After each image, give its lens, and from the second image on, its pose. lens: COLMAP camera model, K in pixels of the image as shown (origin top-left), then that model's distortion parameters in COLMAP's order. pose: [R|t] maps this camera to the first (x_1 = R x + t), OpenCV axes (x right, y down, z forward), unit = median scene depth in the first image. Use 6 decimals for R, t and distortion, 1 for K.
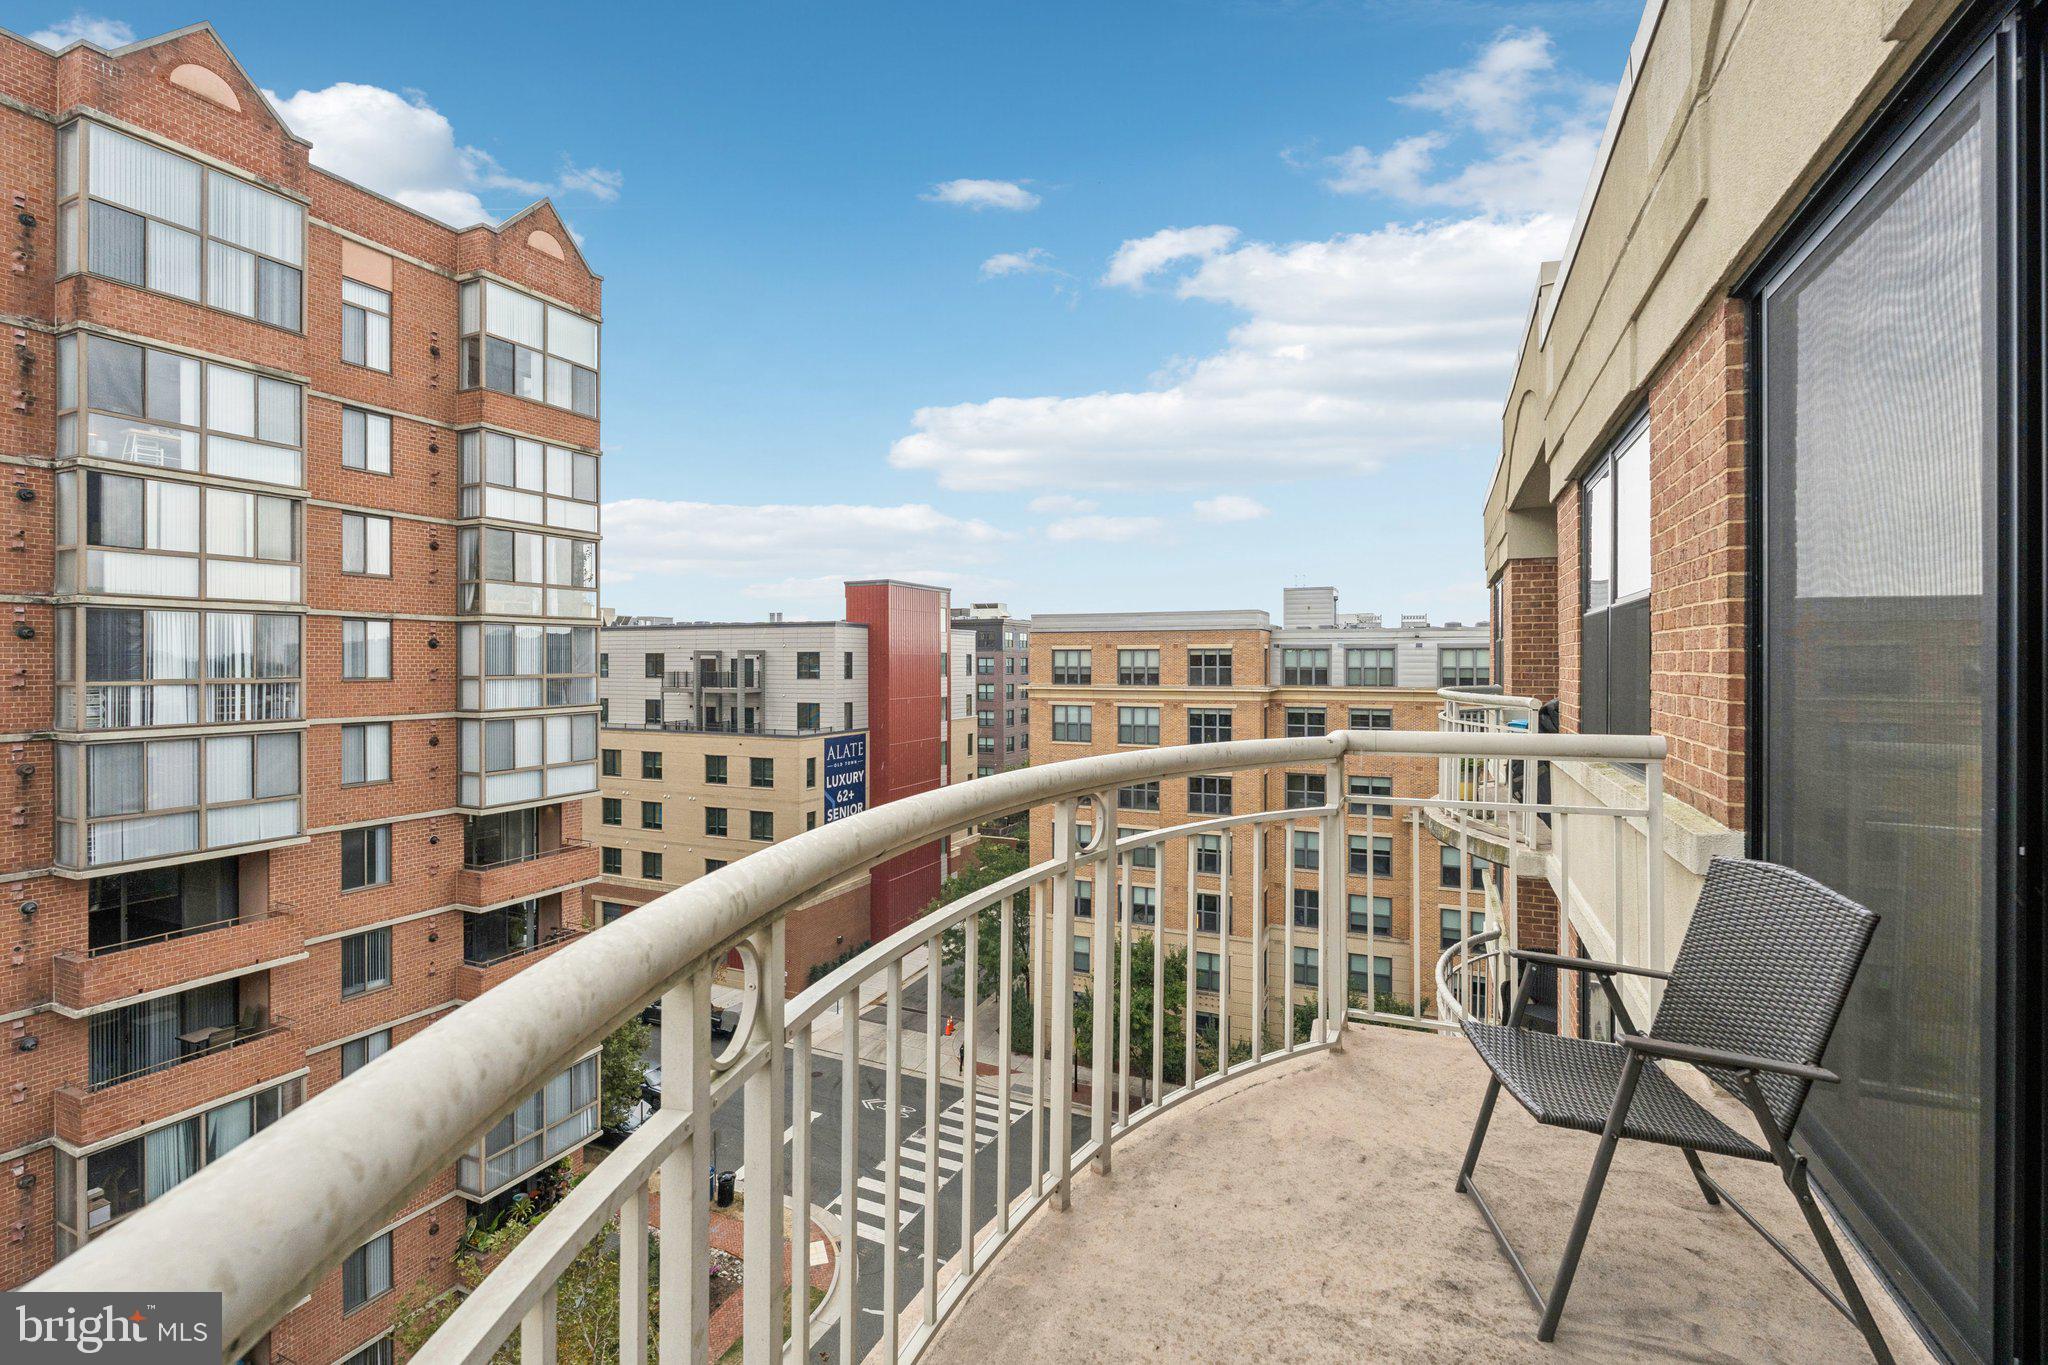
lens RADIAL K [[907.8, 0, 1016.0], [0, 907.8, 664.1], [0, 0, 1]] dist [-0.005676, -0.000540]
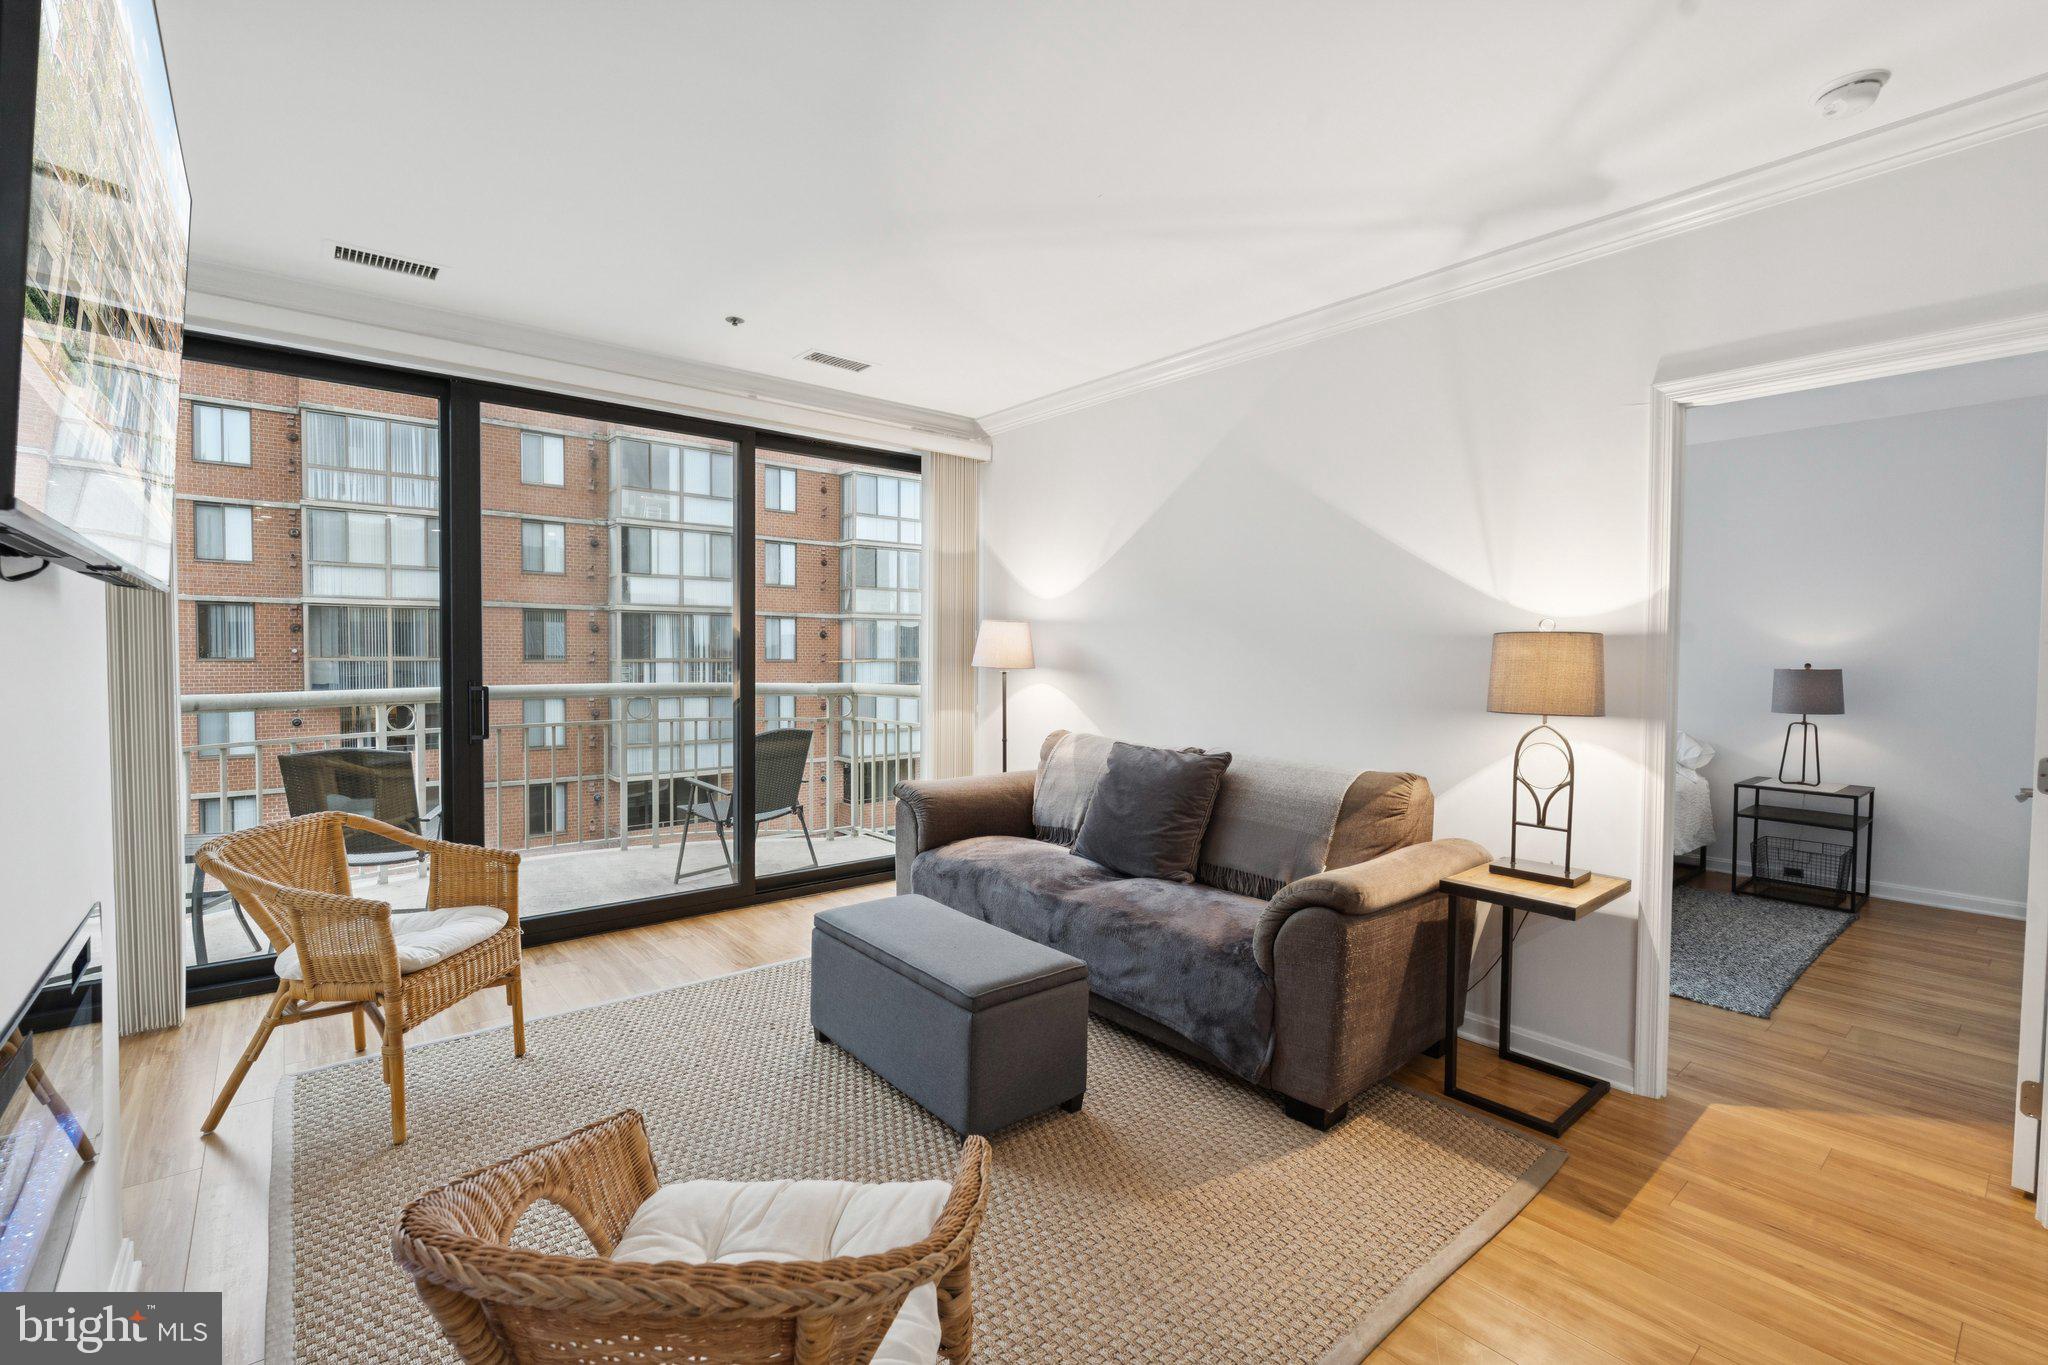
lens RADIAL K [[907.8, 0, 1023.2], [0, 907.8, 679.7], [0, 0, 1]] dist [-0.005676, -0.000540]
pose [[0.898789, 0.024671, -0.437687, 0.226597], [-0.010848, 0.999361, 0.034054, -0.004940], [0.438247, -0.025859, 0.898482, -0.094927]]
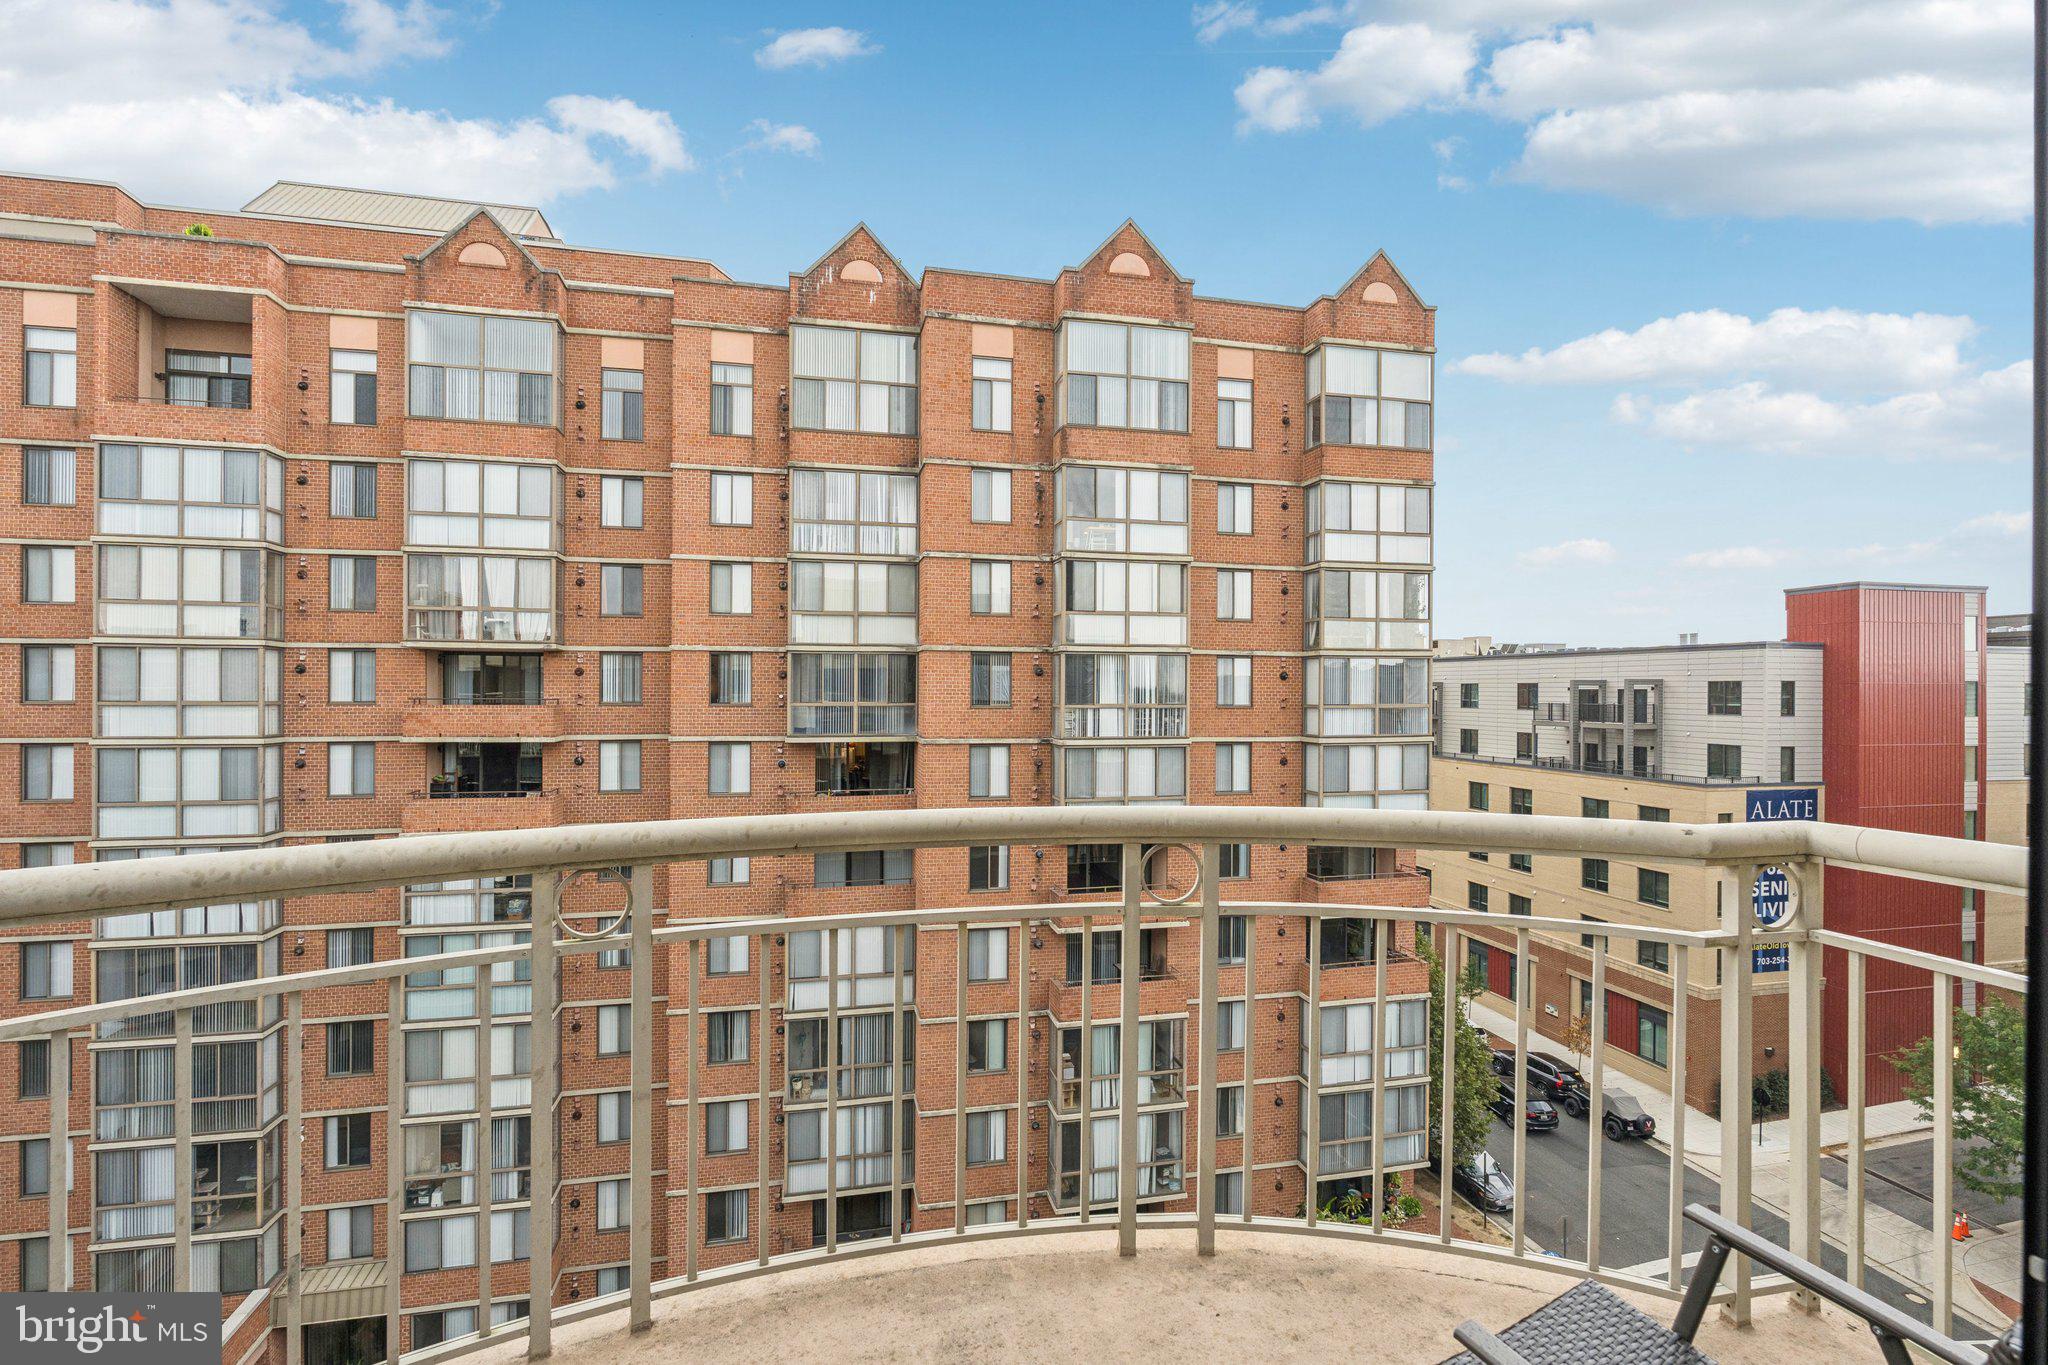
lens RADIAL K [[907.8, 0, 1004.0], [0, 907.8, 692.3], [0, 0, 1]] dist [-0.005676, -0.000540]
pose [[0.606155, 0.005010, -0.795331, 0.057501], [-0.006352, 0.999979, 0.001458, -0.001493], [0.795321, 0.004168, 0.606174, 0.021575]]
